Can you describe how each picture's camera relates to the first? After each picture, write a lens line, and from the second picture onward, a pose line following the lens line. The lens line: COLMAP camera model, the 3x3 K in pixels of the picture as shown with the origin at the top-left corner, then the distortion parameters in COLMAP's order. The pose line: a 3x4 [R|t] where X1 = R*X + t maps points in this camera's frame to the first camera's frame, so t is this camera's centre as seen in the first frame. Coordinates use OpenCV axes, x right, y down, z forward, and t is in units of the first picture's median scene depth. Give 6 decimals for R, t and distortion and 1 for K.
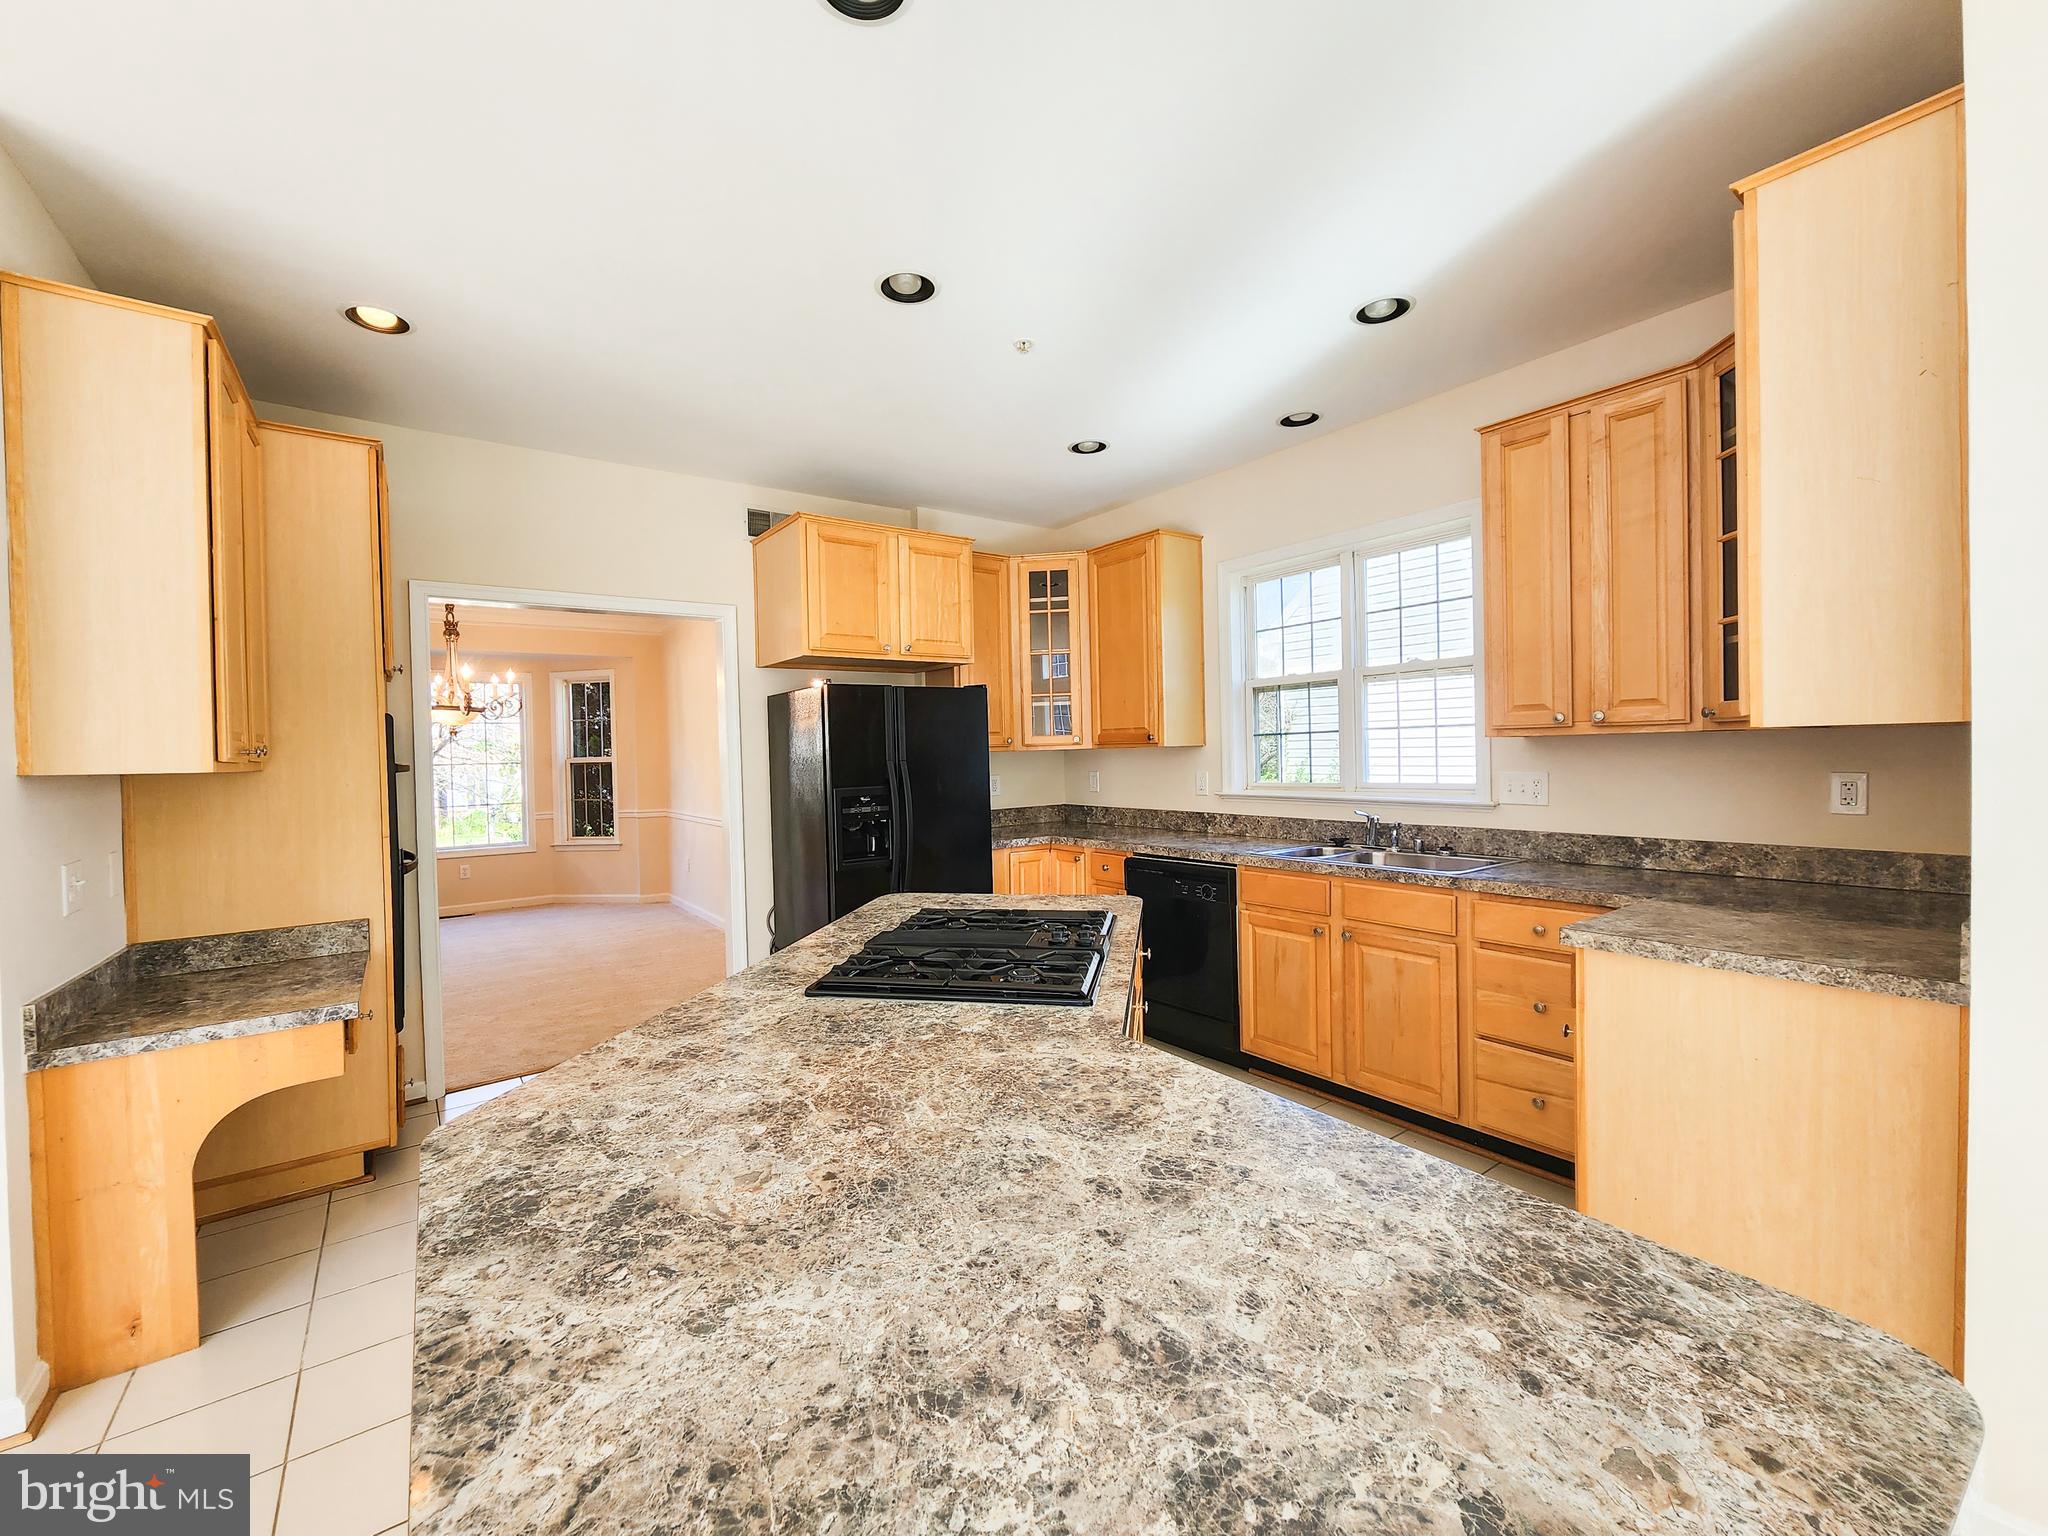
lens RADIAL K [[839.9, 0, 1009.6], [0, 839.9, 764.8], [0, 0, 1]] dist [0.002746, -0.003423]
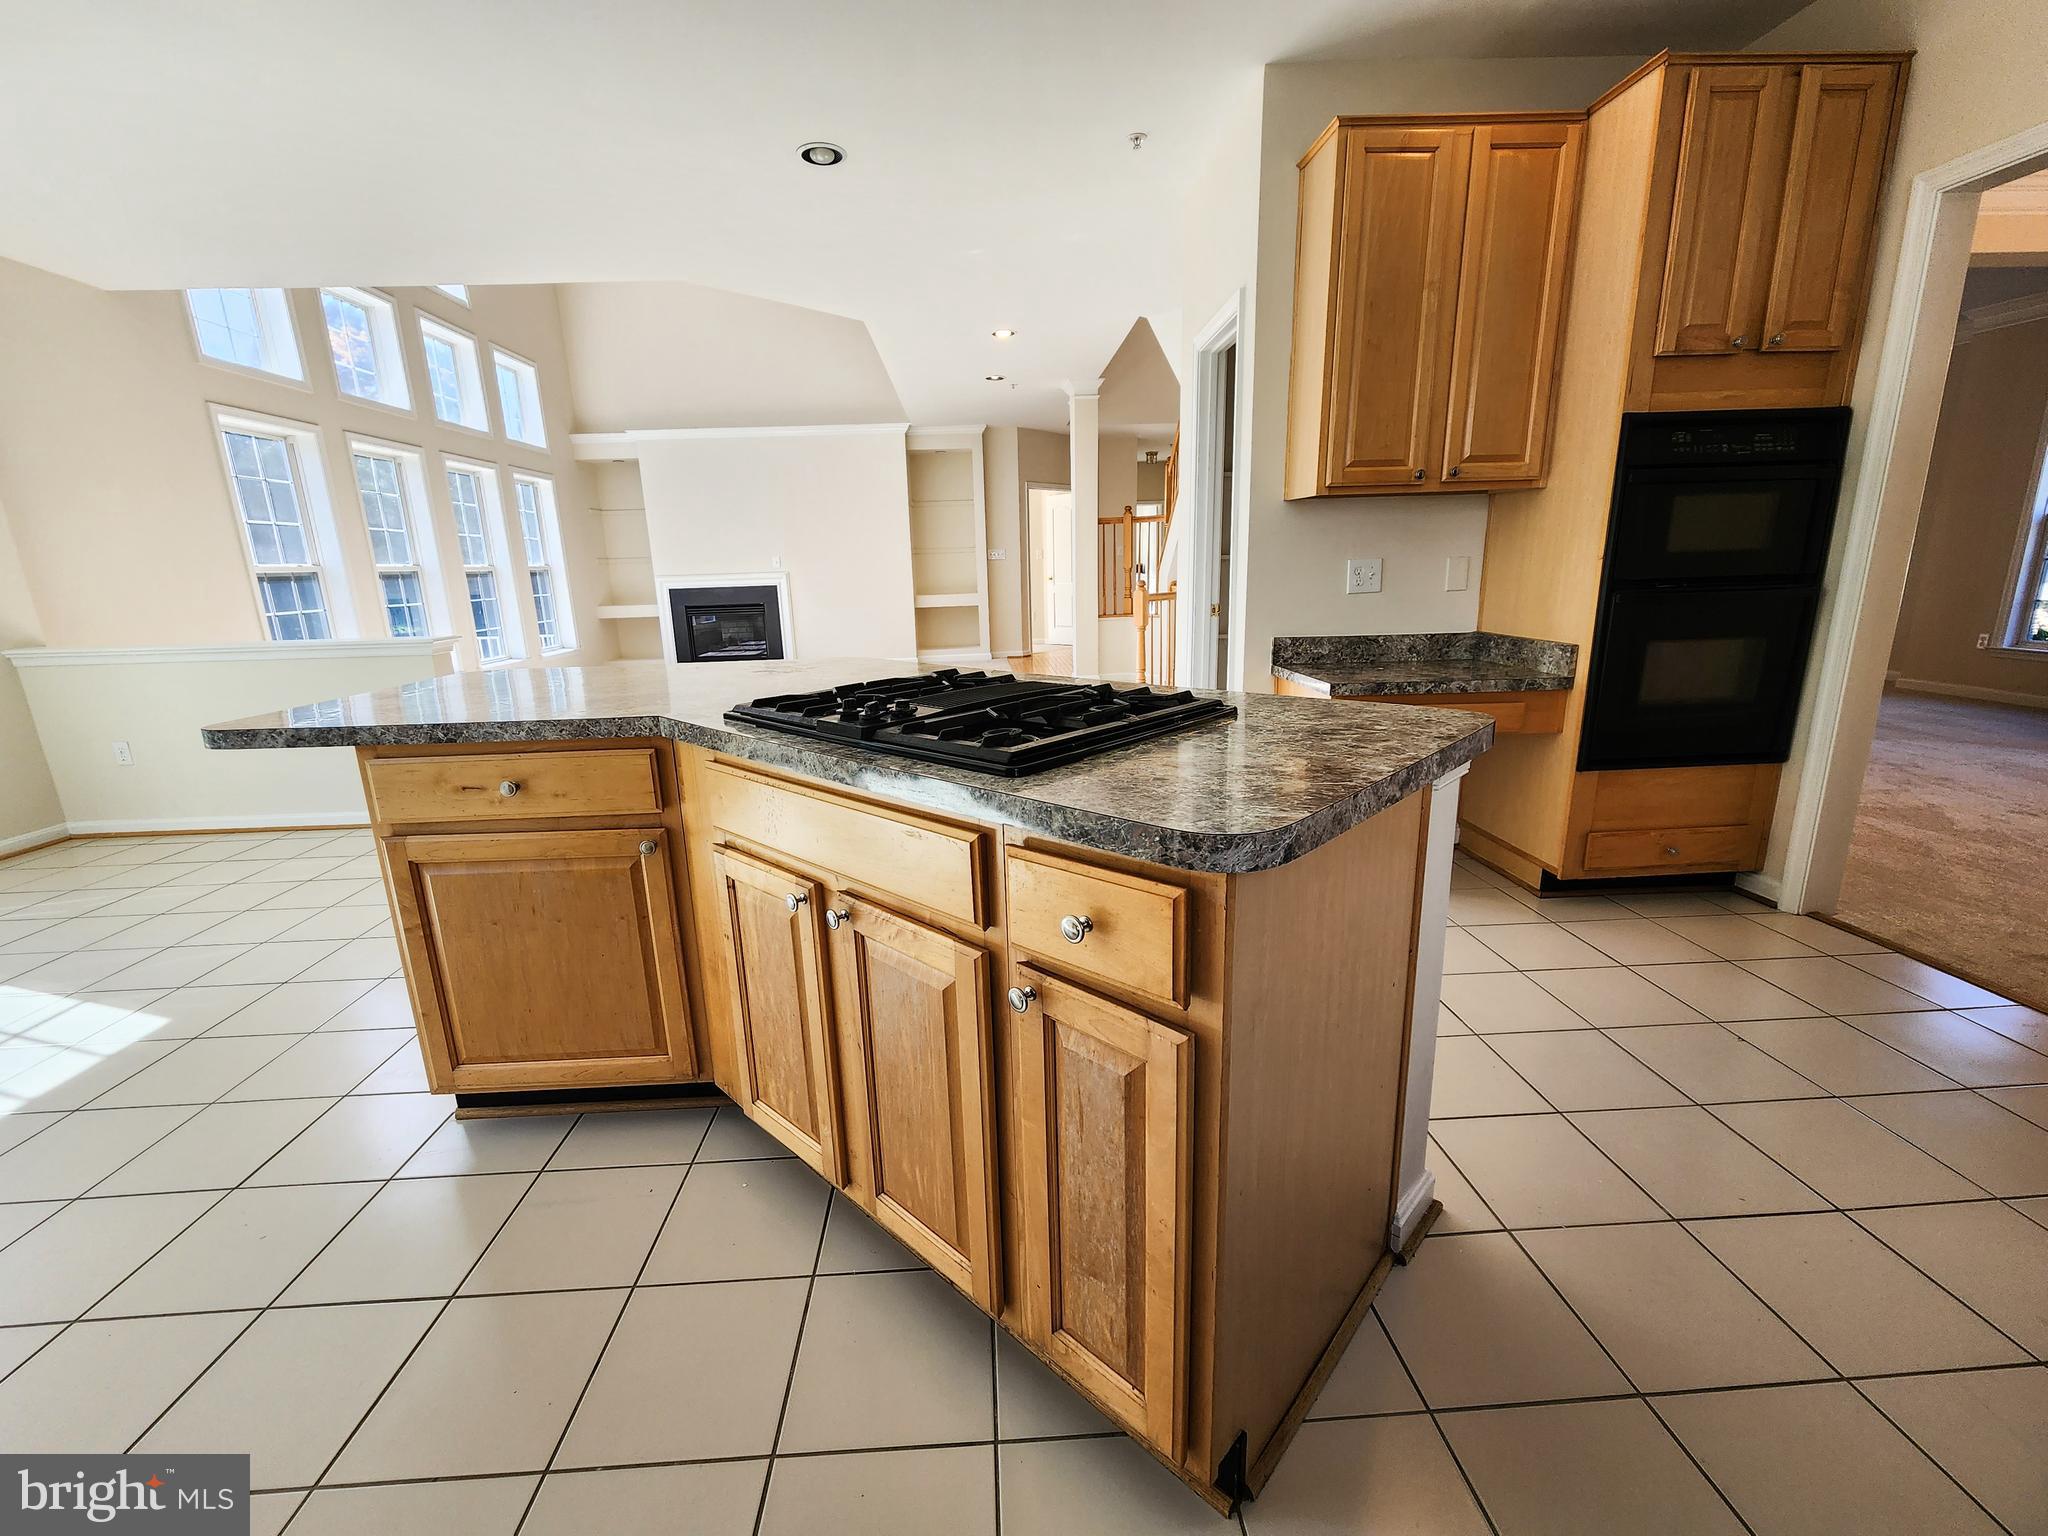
lens RADIAL K [[839.9, 0, 1009.6], [0, 839.9, 764.8], [0, 0, 1]] dist [0.002746, -0.003423]
pose [[-0.549993, 0.237735, -0.800618, 0.340520], [0.034187, 0.964235, 0.262834, 0.035043], [0.834469, 0.117186, -0.538450, 0.856697]]
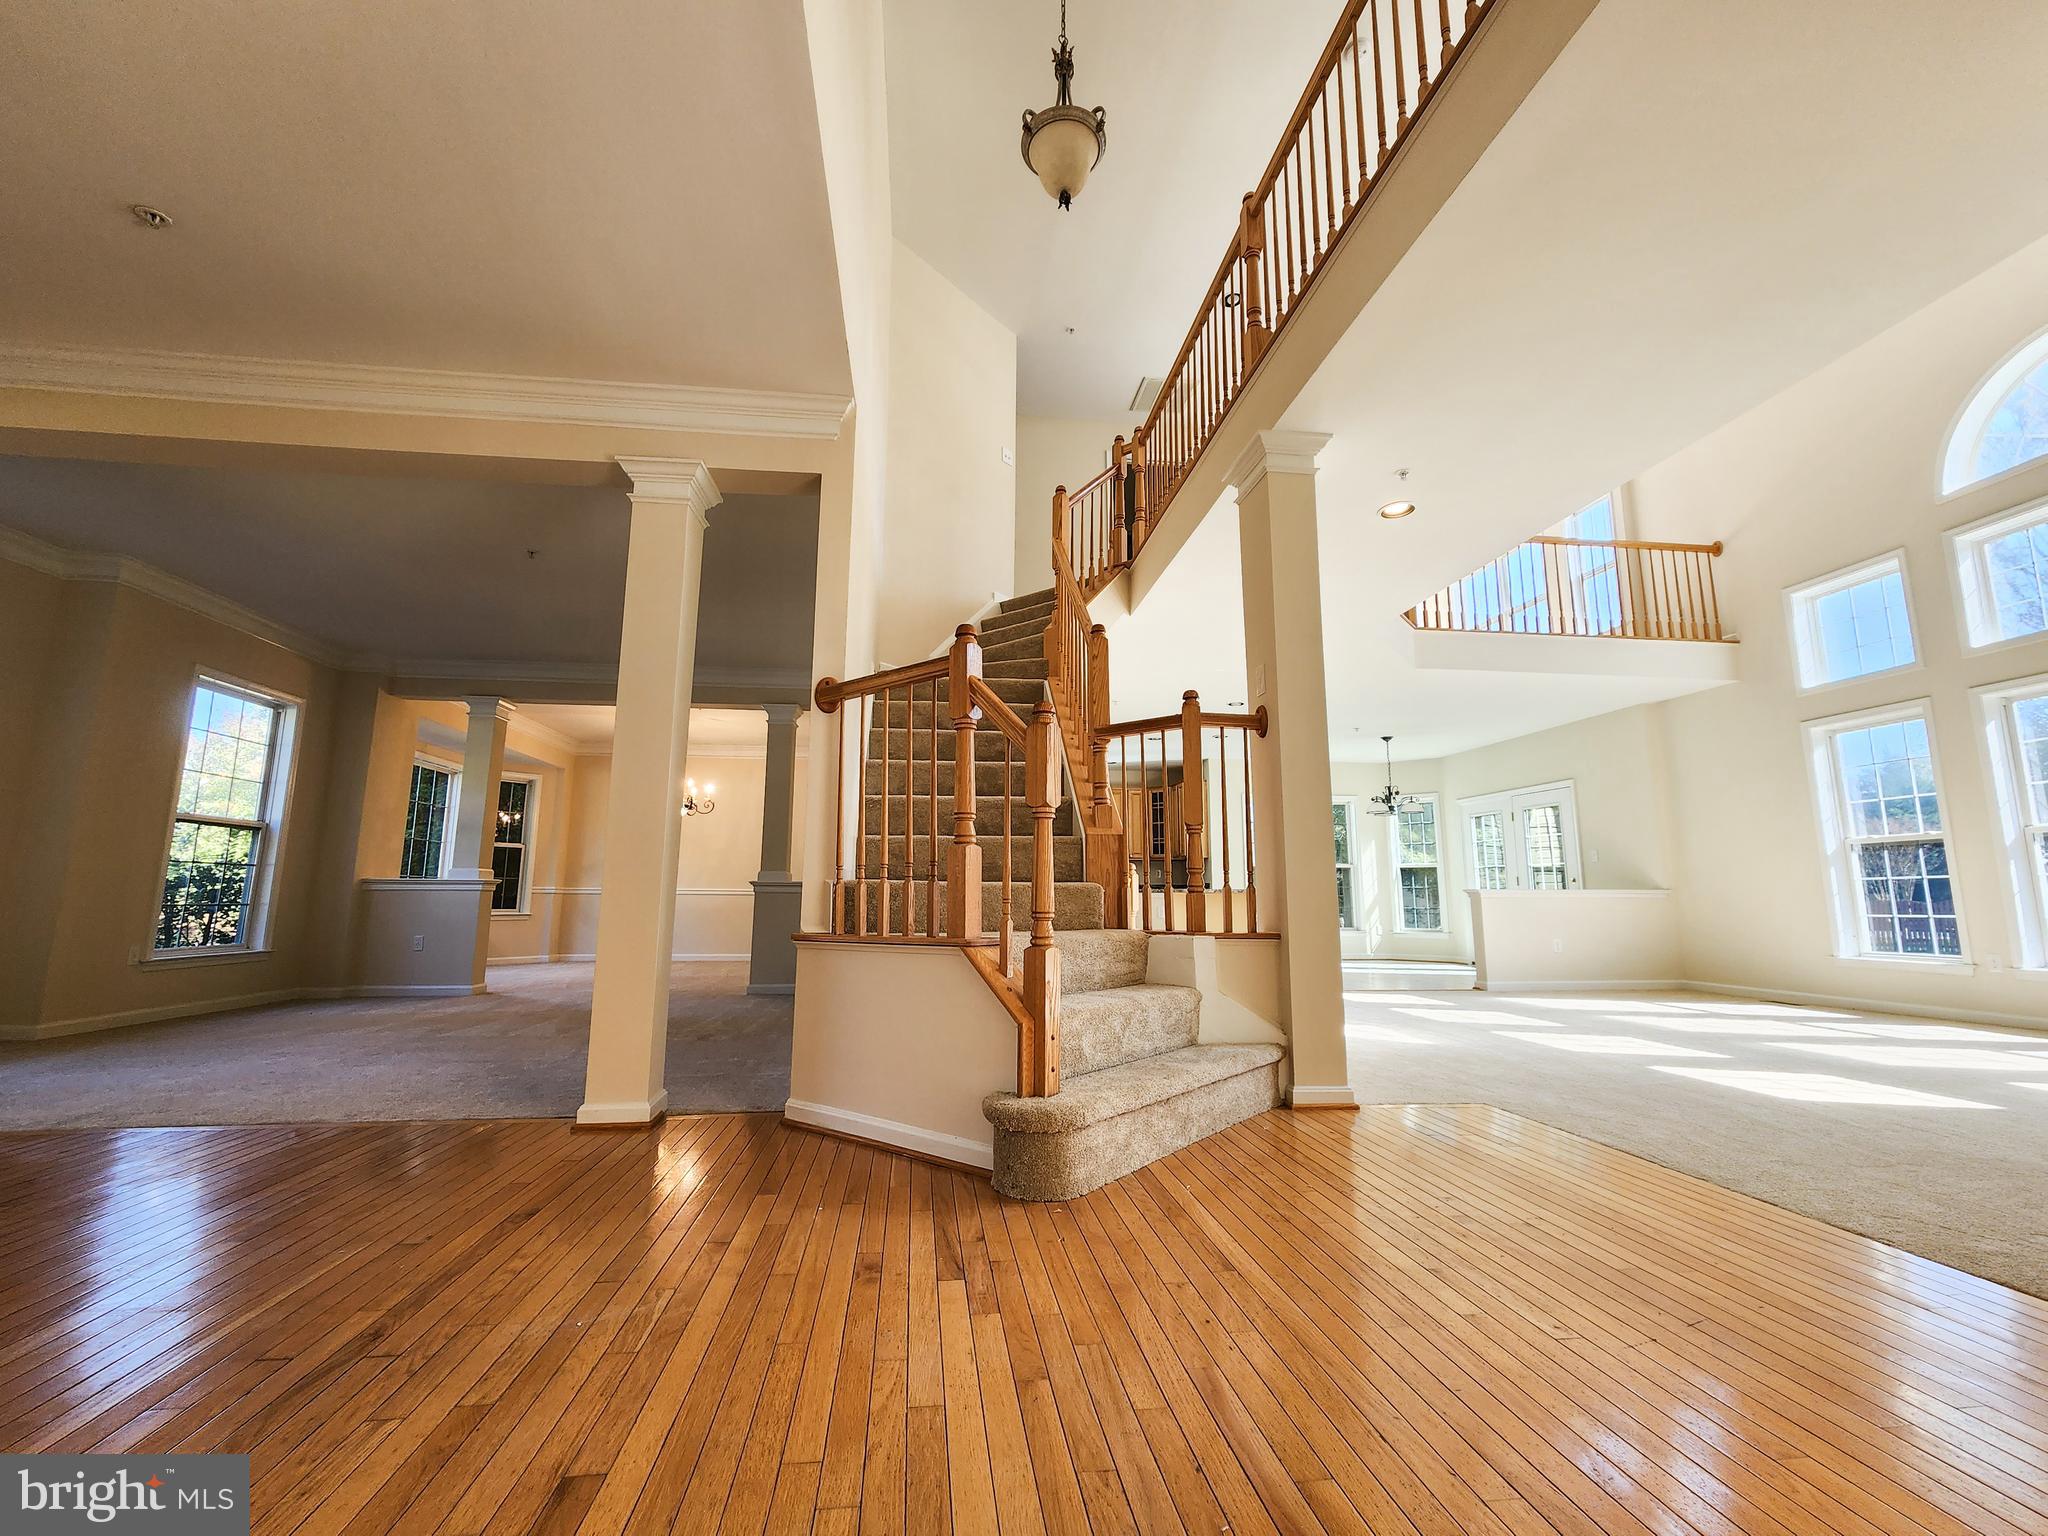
lens RADIAL K [[839.9, 0, 1009.6], [0, 839.9, 764.8], [0, 0, 1]] dist [0.002746, -0.003423]
pose [[0.492017, 0.164446, 0.854913, -2.766602], [-0.006362, 0.982651, -0.185356, 0.233486], [-0.870562, 0.085759, 0.484528, -0.525265]]
